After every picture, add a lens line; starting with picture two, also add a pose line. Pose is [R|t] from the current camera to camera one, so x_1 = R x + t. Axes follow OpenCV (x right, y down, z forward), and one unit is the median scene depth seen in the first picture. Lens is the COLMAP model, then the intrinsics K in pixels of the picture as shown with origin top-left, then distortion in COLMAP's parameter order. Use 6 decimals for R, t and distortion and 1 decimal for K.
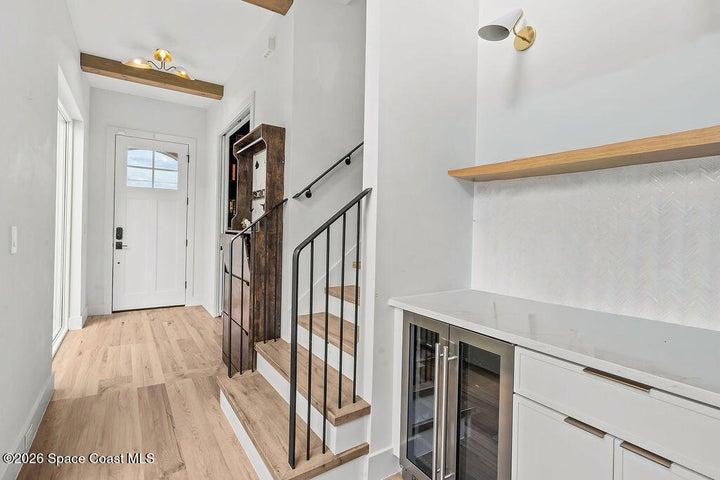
lens RADIAL K [[344.4, 0, 355.0], [0, 344.4, 232.7], [0, 0, 1]] dist [0.000308, 0.000200]
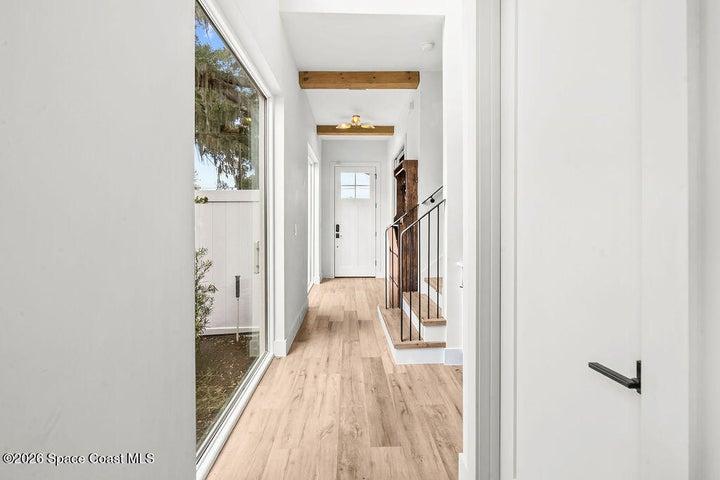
lens RADIAL K [[344.4, 0, 355.0], [0, 344.4, 232.7], [0, 0, 1]] dist [0.000308, 0.000200]
pose [[0.841713, -0.005848, -0.539894, 0.343648], [0.012524, 0.999884, 0.008694, 0.014183], [0.539781, -0.014079, 0.841688, -0.421101]]
